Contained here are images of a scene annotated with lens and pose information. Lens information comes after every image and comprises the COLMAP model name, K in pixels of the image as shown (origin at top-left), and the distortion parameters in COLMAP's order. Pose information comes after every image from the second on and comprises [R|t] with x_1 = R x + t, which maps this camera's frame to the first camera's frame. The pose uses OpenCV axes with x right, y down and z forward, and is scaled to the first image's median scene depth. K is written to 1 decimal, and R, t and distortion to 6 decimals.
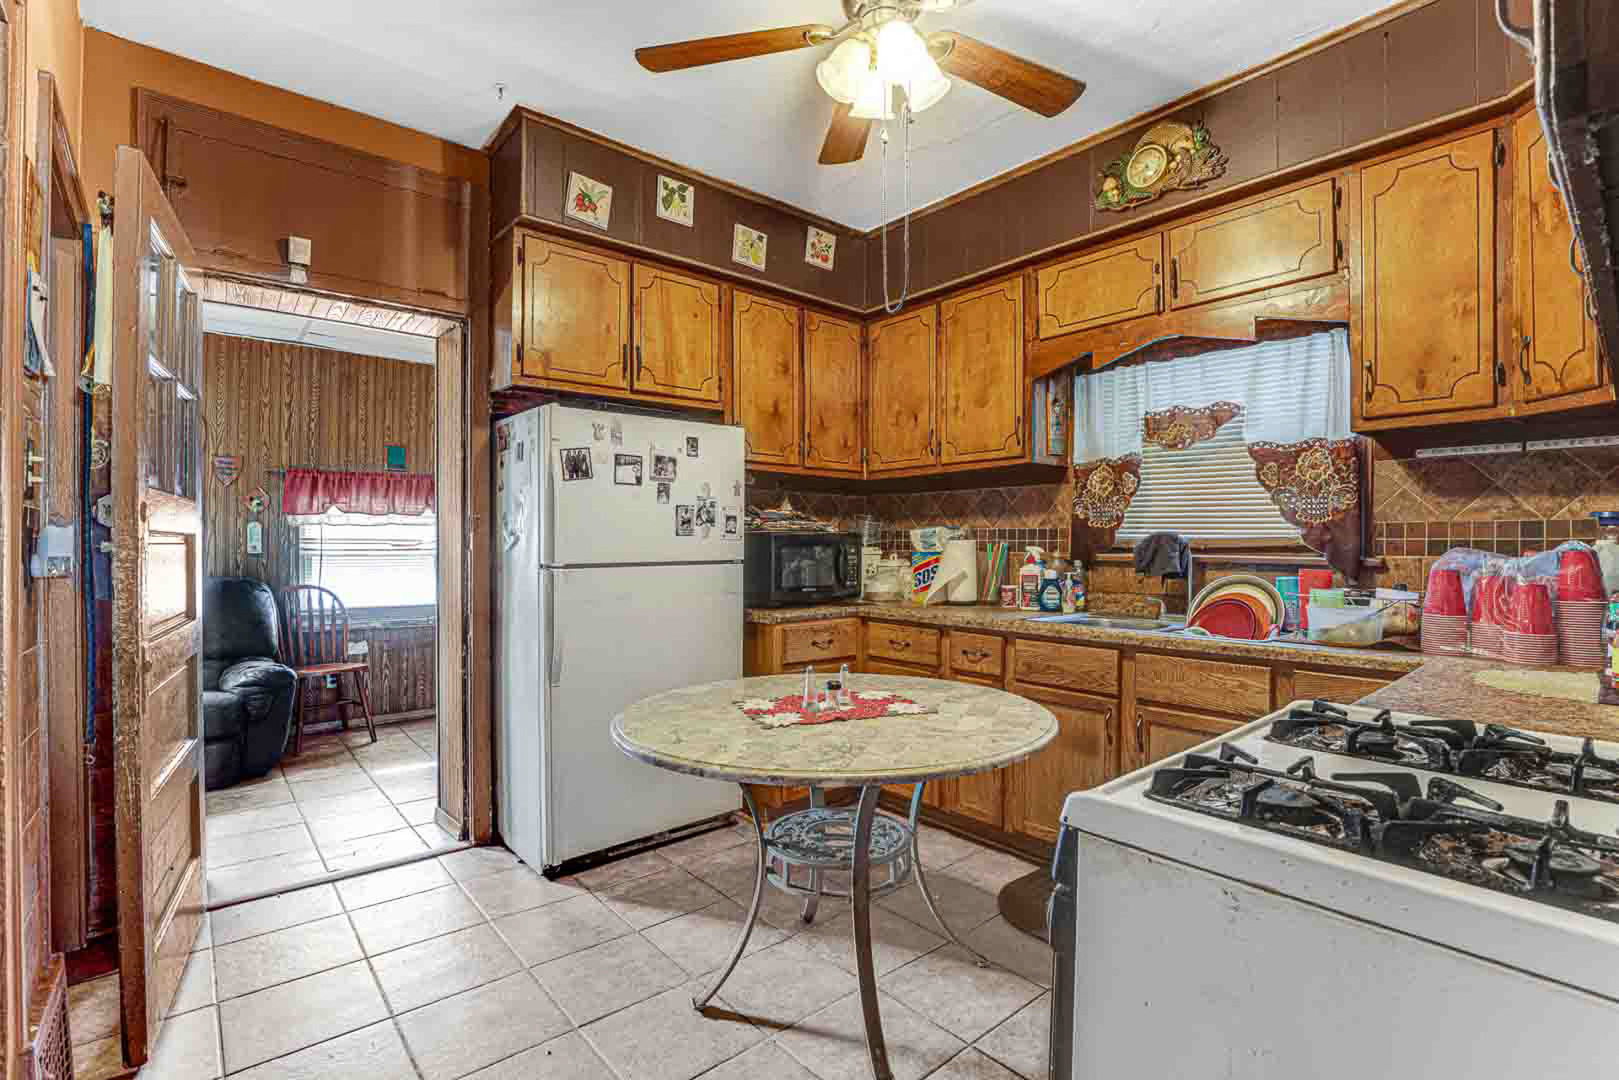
lens RADIAL K [[750.6, 0, 832.8], [0, 750.6, 544.5], [0, 0, 1]] dist [-0.024135, 0.000575]
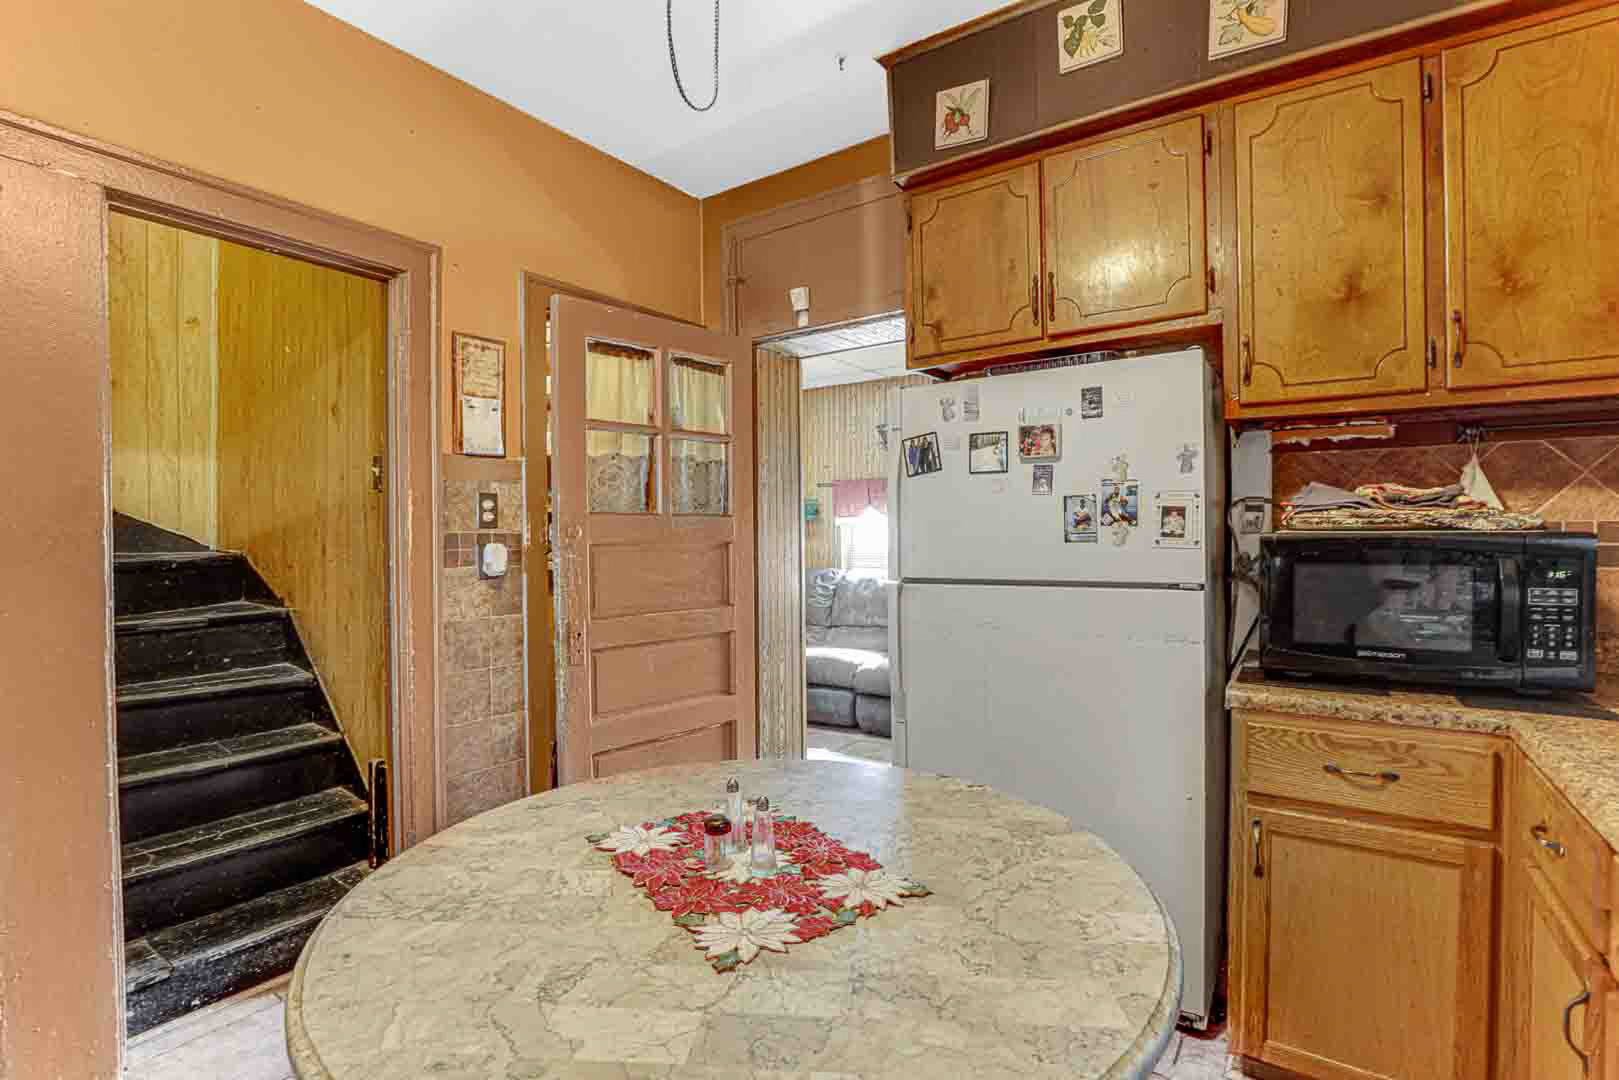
lens RADIAL K [[750.6, 0, 816.0], [0, 750.6, 539.3], [0, 0, 1]] dist [-0.024135, 0.000575]
pose [[0.245873, 0.005293, -0.969288, 0.340035], [0.006880, 0.999950, 0.007205, -0.018438], [0.969278, -0.008440, 0.245825, 0.562734]]
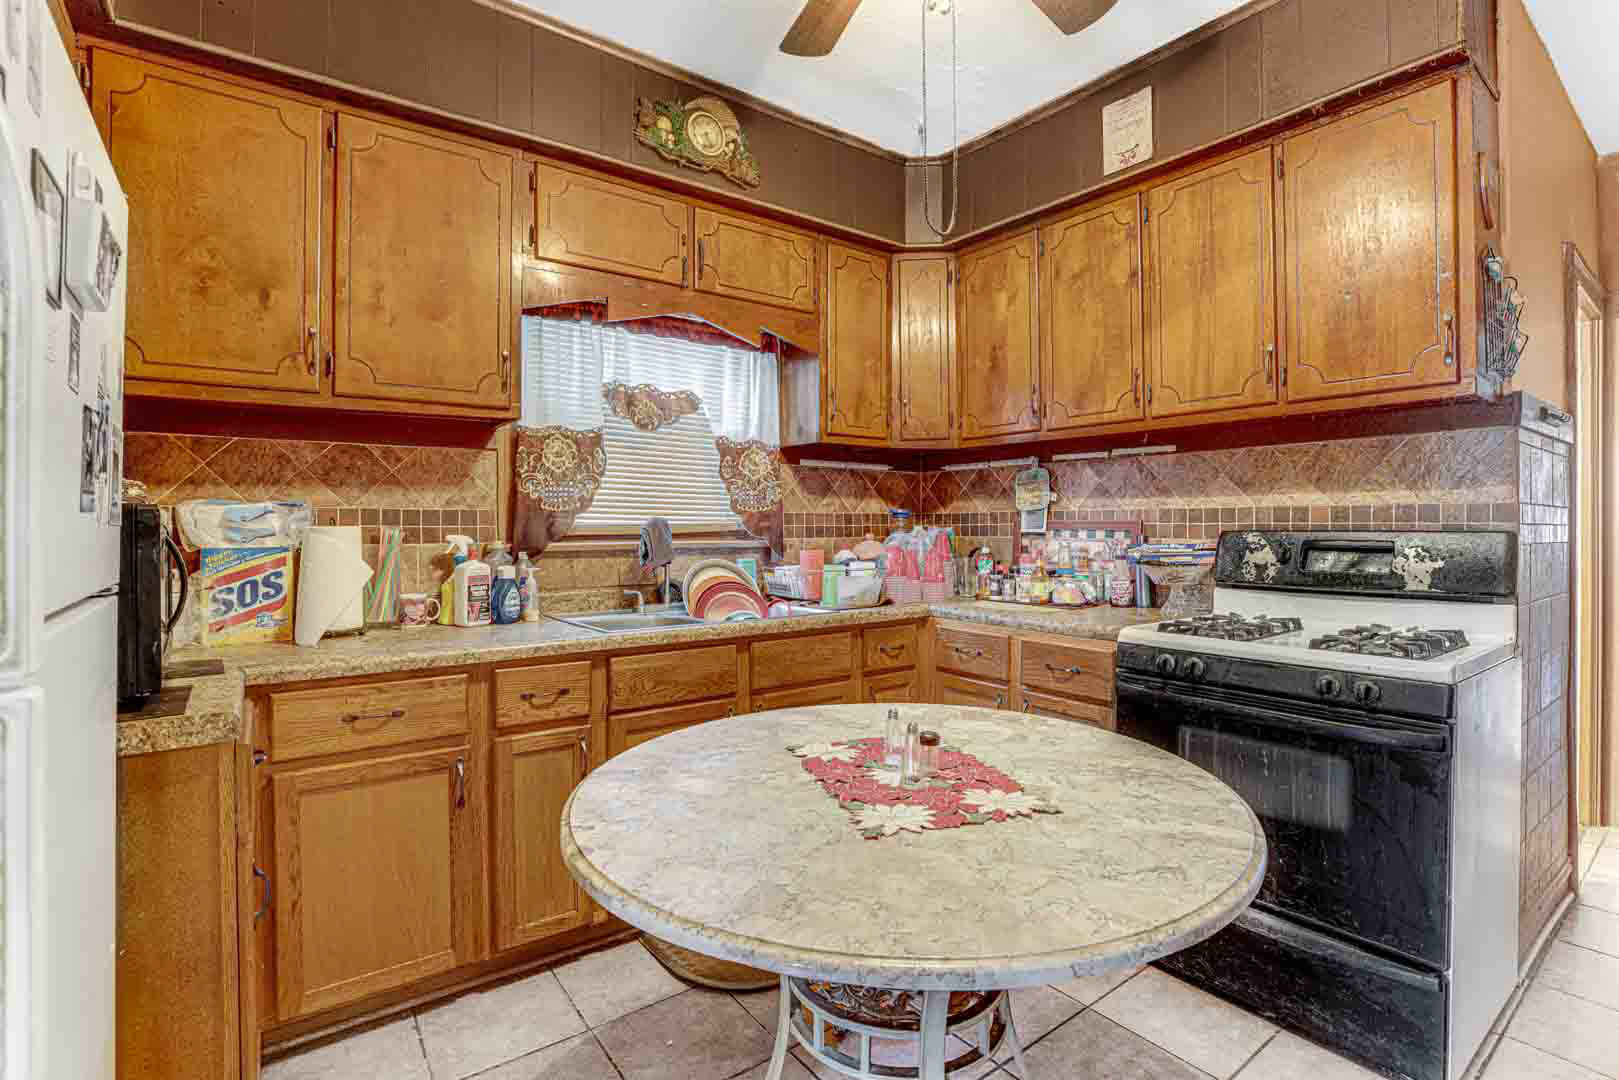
lens RADIAL K [[750.6, 0, 813.9], [0, 750.6, 528.0], [0, 0, 1]] dist [-0.024135, 0.000575]
pose [[0.077807, -0.003139, 0.996964, -0.416901], [0.003929, 0.999988, 0.002842, -0.004773], [-0.996961, 0.003696, 0.077818, 0.632296]]
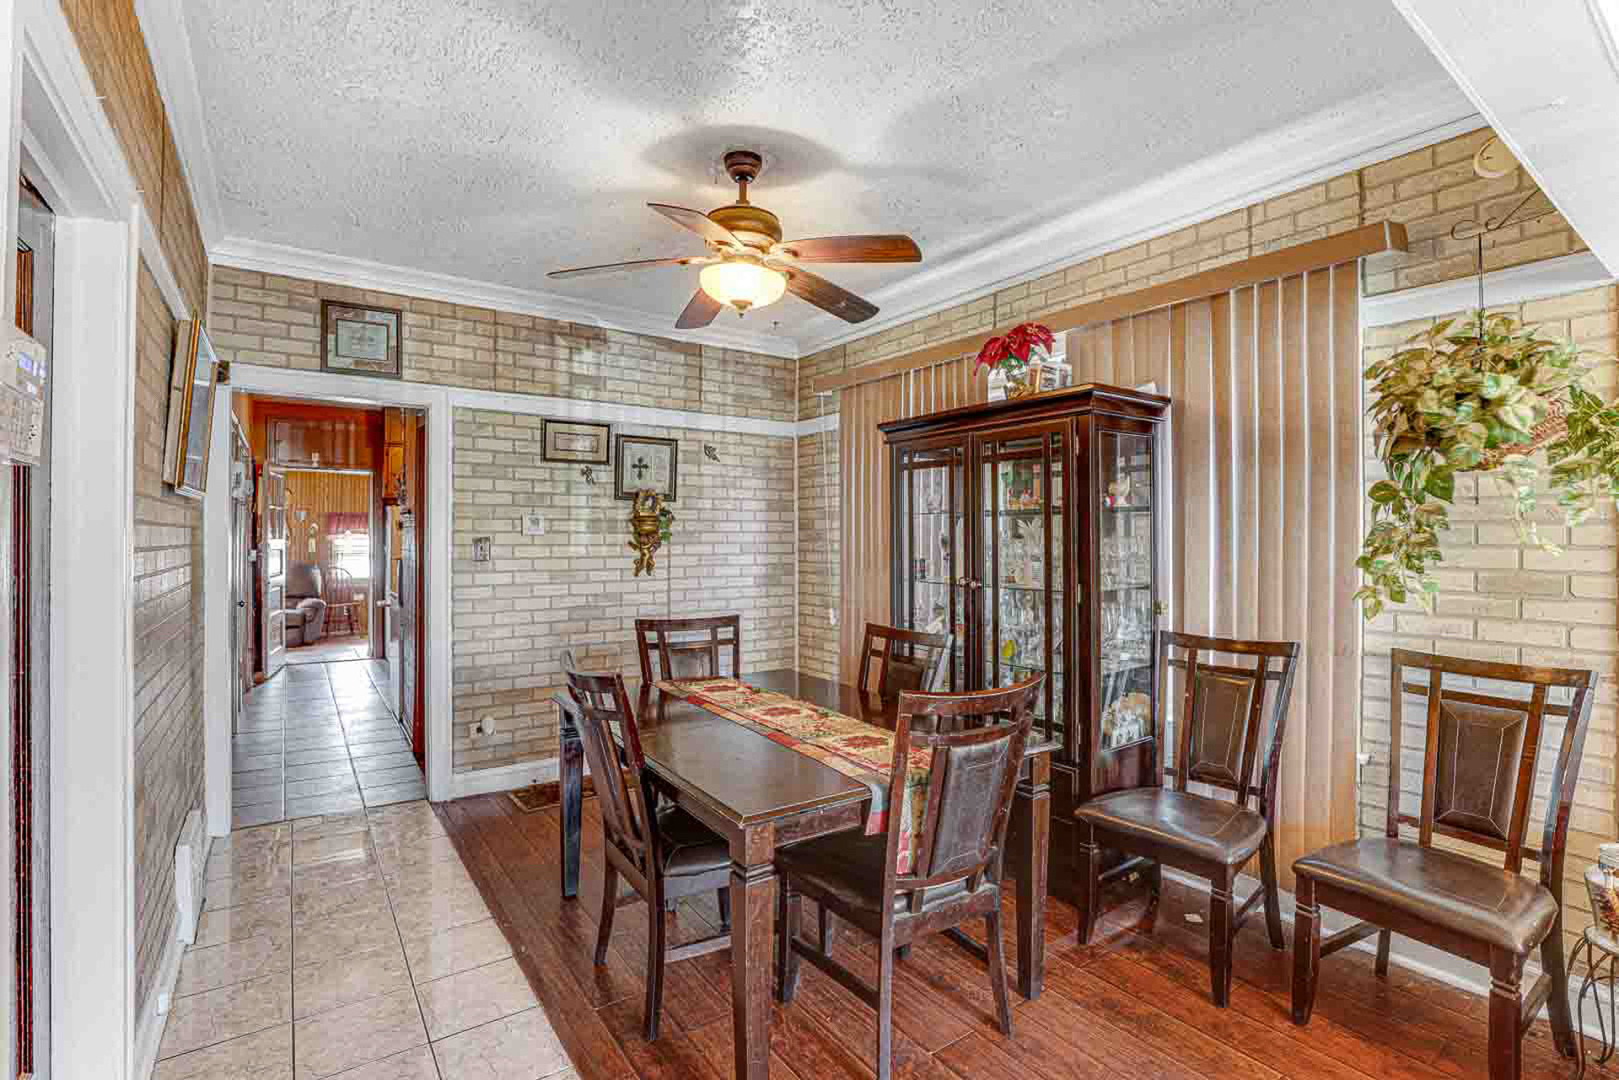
lens RADIAL K [[750.6, 0, 814.0], [0, 750.6, 533.0], [0, 0, 1]] dist [-0.024135, 0.000575]
pose [[0.993851, 0.004634, -0.110628, 1.307153], [-0.005281, 0.999971, -0.005556, -0.056537], [0.110599, 0.006107, 0.993846, -1.427031]]
